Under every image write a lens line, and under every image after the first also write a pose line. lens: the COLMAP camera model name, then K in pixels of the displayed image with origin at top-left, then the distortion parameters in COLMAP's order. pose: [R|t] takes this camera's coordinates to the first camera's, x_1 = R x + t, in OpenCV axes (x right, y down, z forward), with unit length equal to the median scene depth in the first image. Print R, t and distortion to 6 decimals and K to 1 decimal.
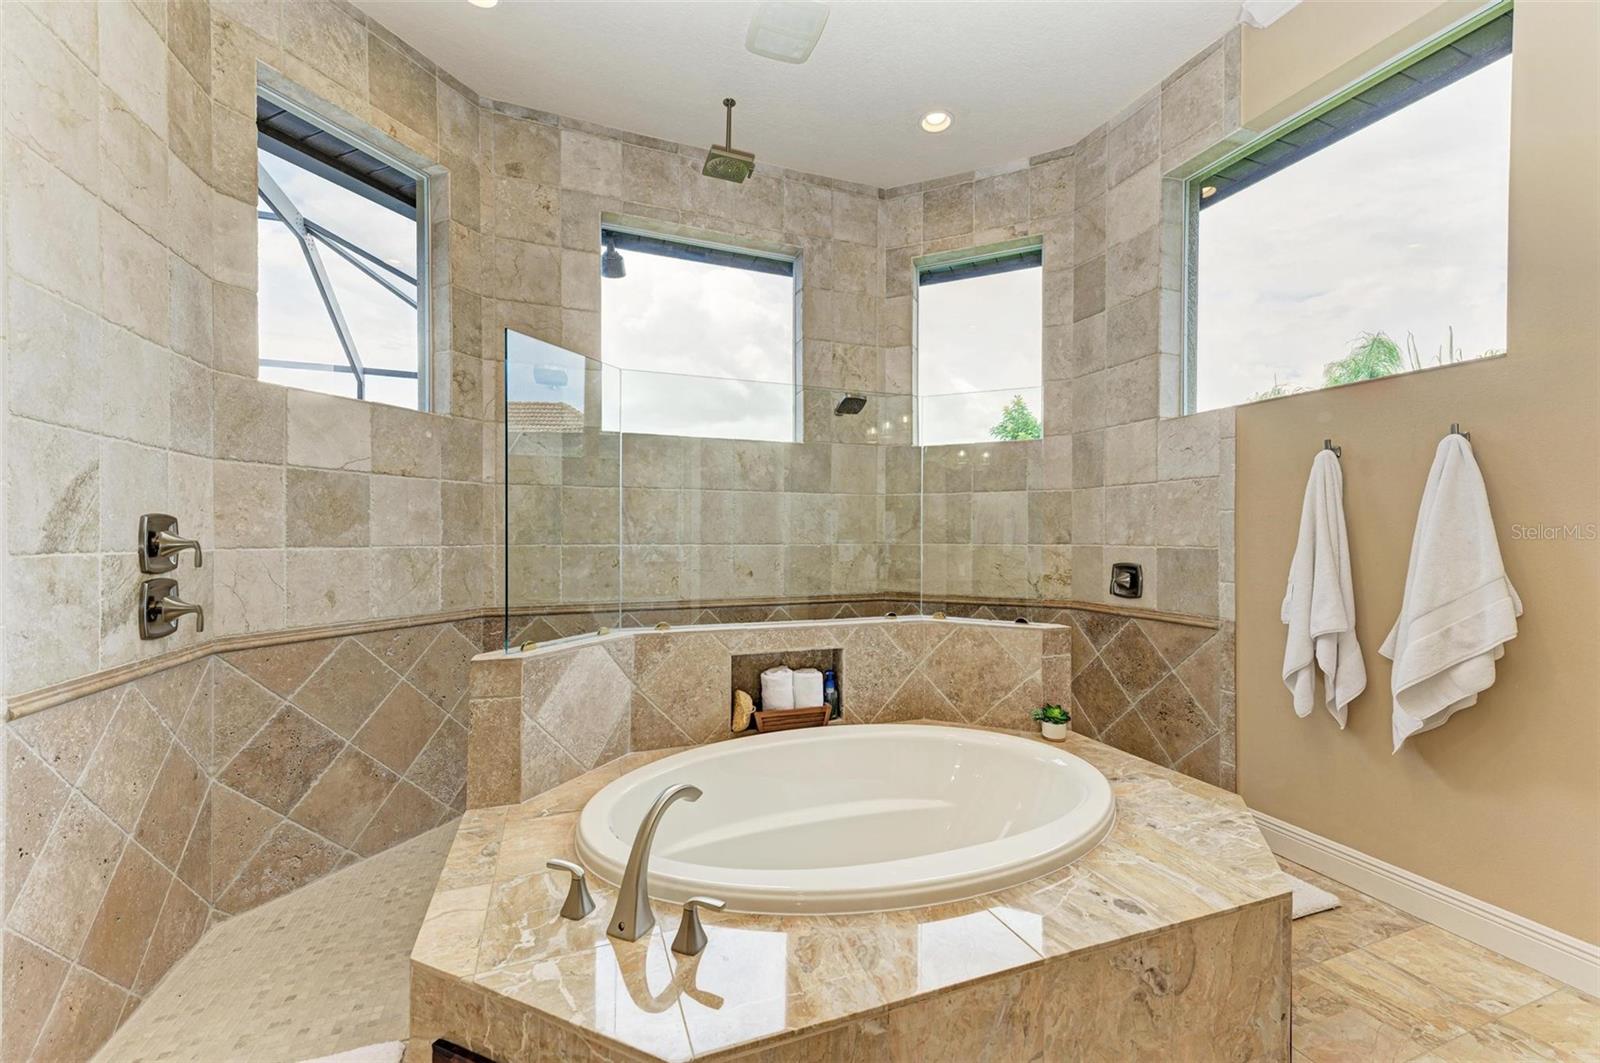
lens RADIAL K [[624.3, 0, 794.5], [0, 624.3, 542.4], [0, 0, 1]] dist [0.008771, -0.002884]
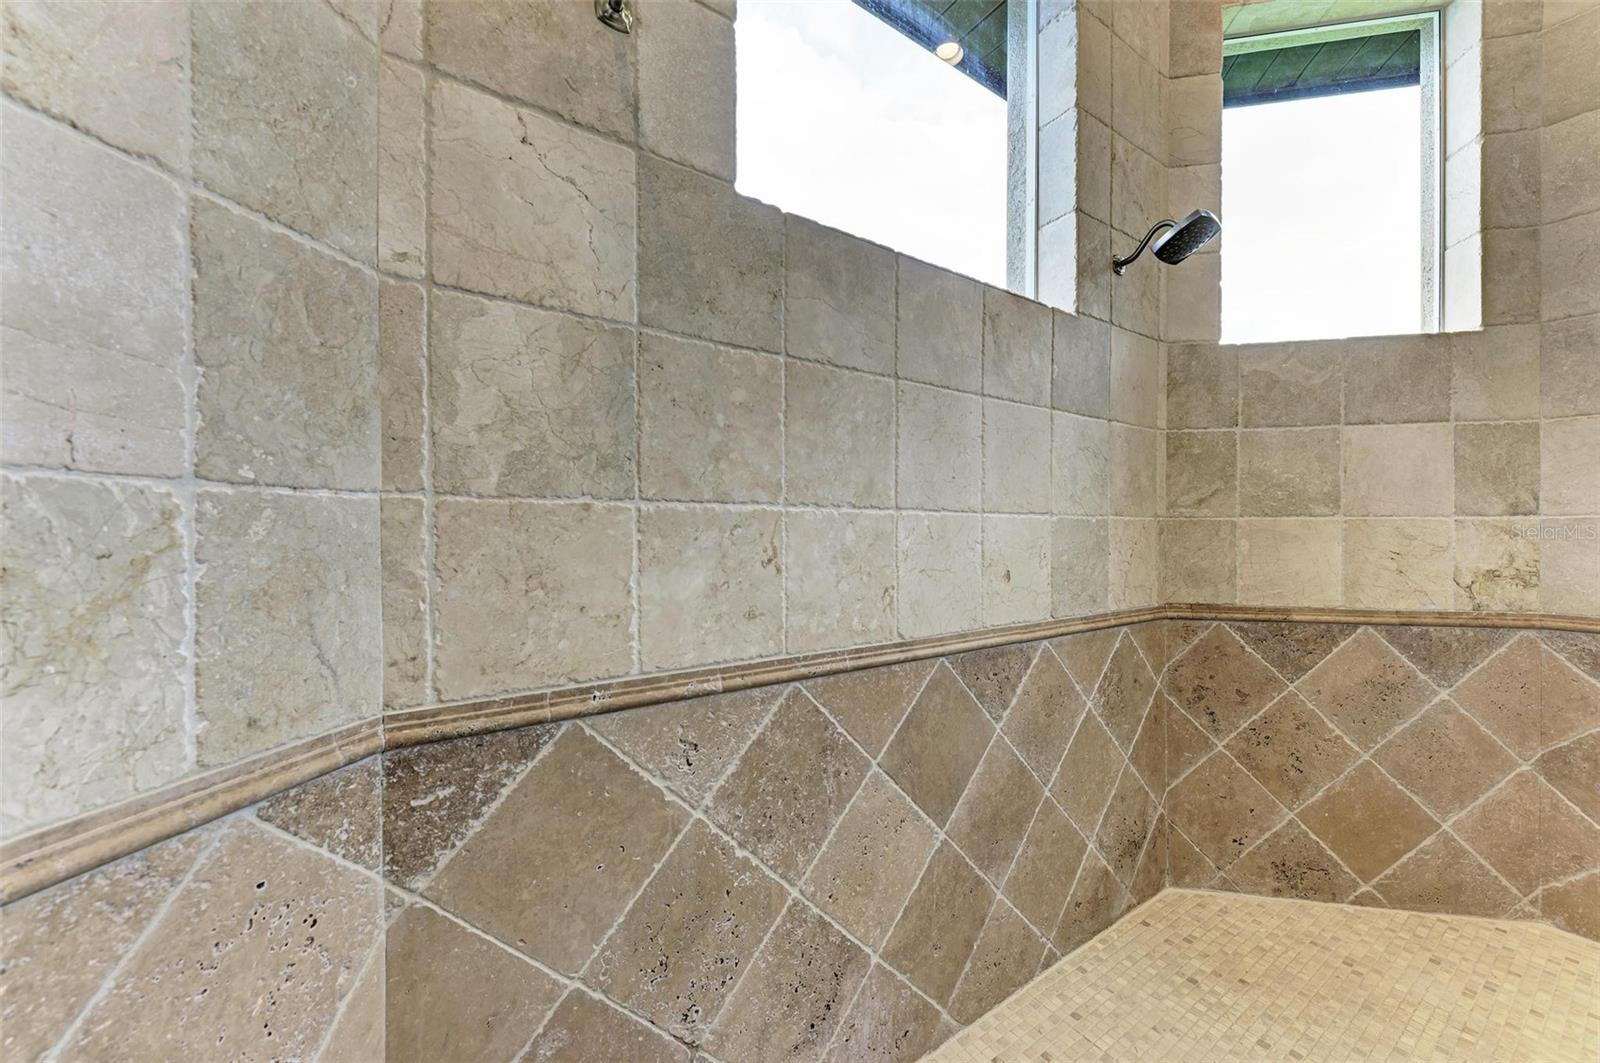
lens RADIAL K [[624.3, 0, 822.4], [0, 624.3, 540.1], [0, 0, 1]] dist [0.008771, -0.002884]
pose [[0.969577, -0.002814, 0.244771, -0.389749], [0.001373, 0.999981, 0.006057, 0.024437], [-0.244783, -0.005536, 0.969562, 0.705347]]
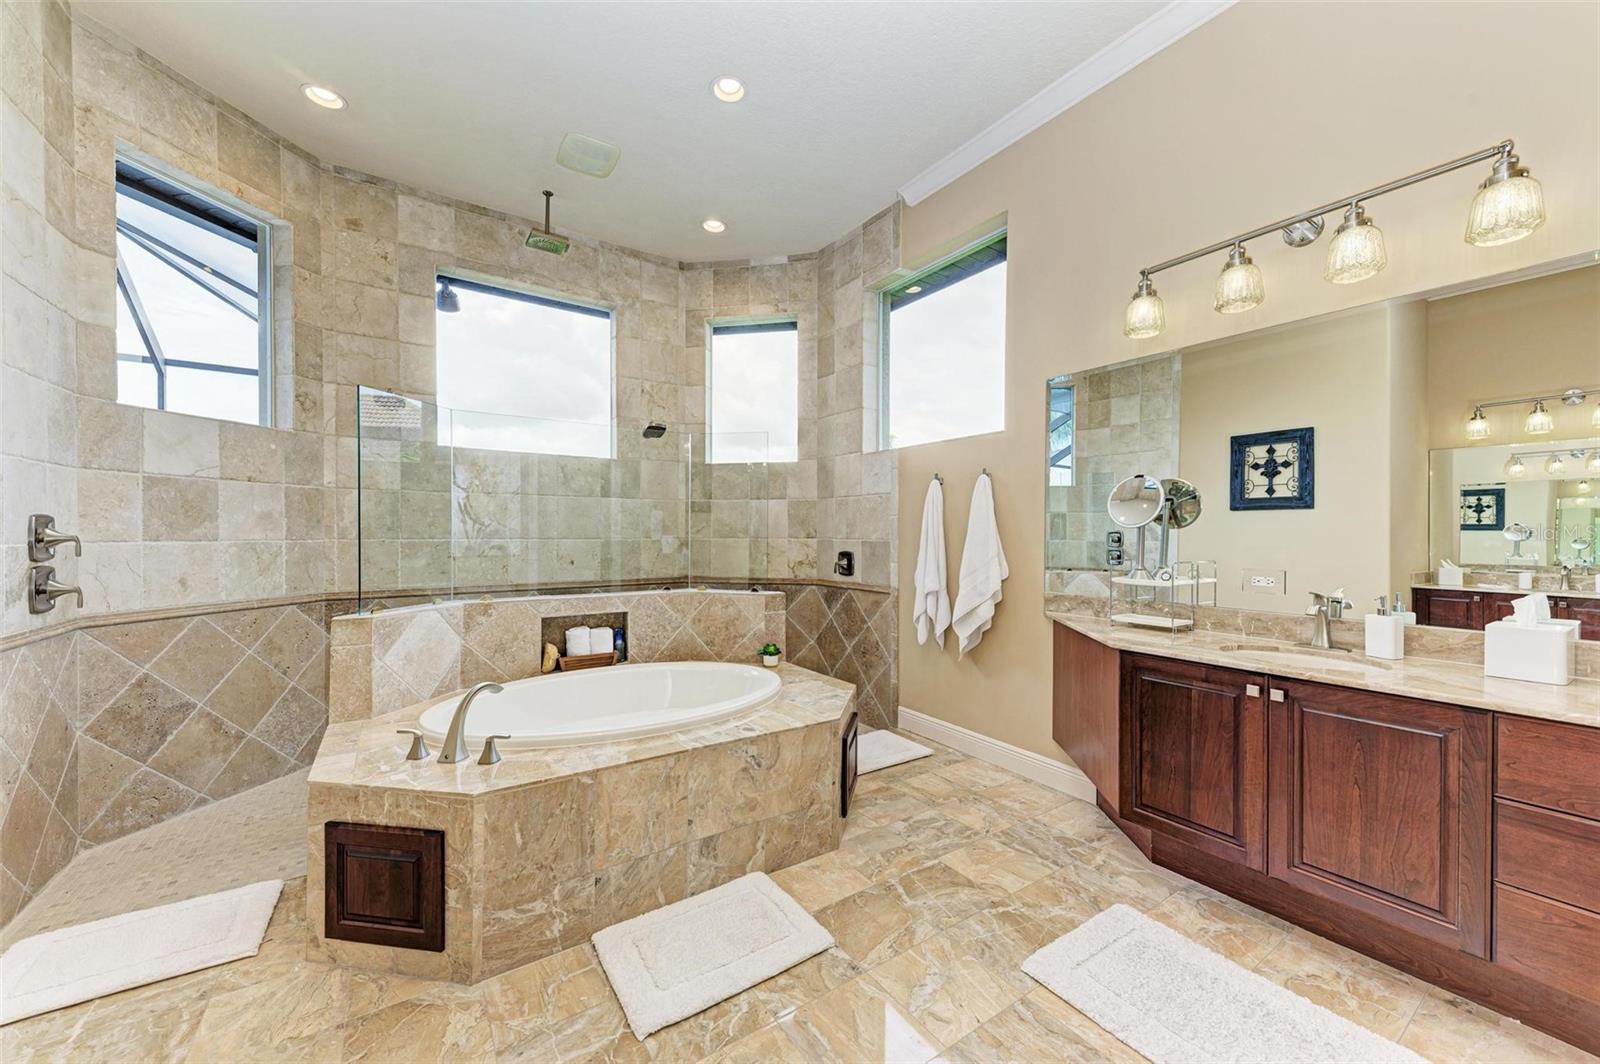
lens RADIAL K [[592.7, 0, 800.3], [0, 592.7, 540.9], [0, 0, 1]] dist [0.008571, -0.003766]
pose [[0.970564, -0.002547, 0.240830, 0.105817], [0.001757, 0.999992, 0.003494, 0.004073], [-0.240837, -0.002969, 0.970561, -0.315786]]
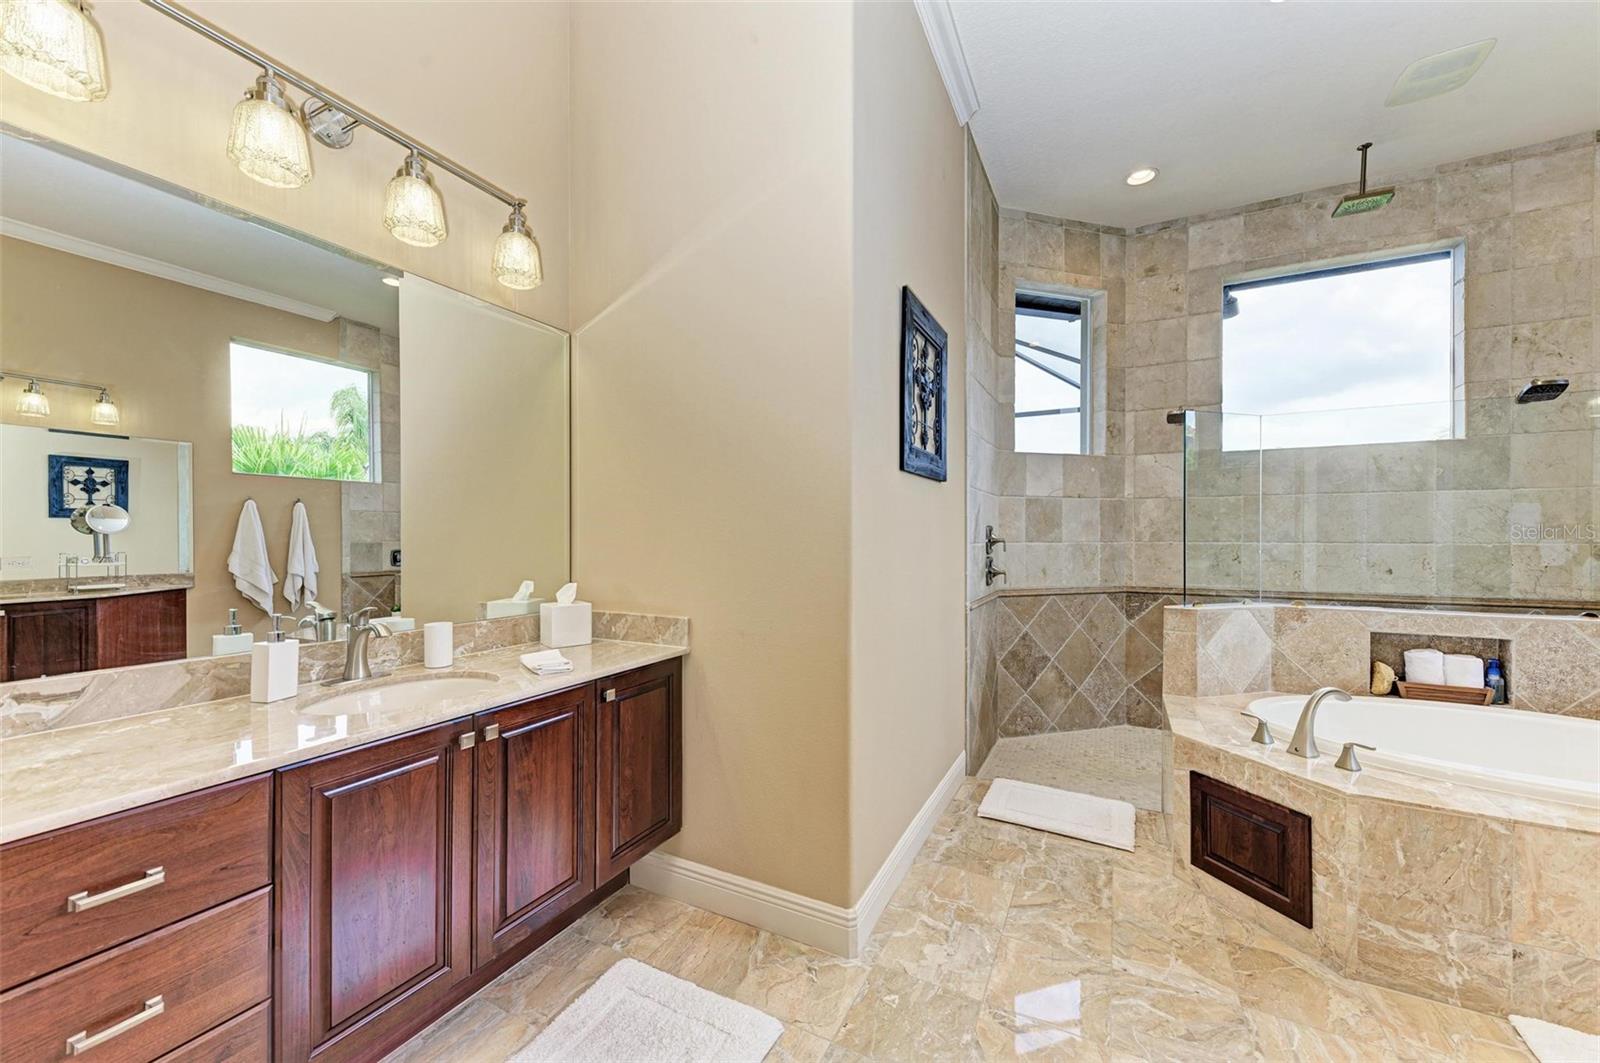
lens RADIAL K [[596.6, 0, 803.4], [0, 596.6, 537.5], [0, 0, 1]] dist [0.010330, -0.003718]
pose [[0.670004, 0.000508, -0.742357, 0.022168], [-0.005509, 0.999976, -0.004287, 0.003951], [0.742337, 0.006962, 0.669990, -0.472219]]
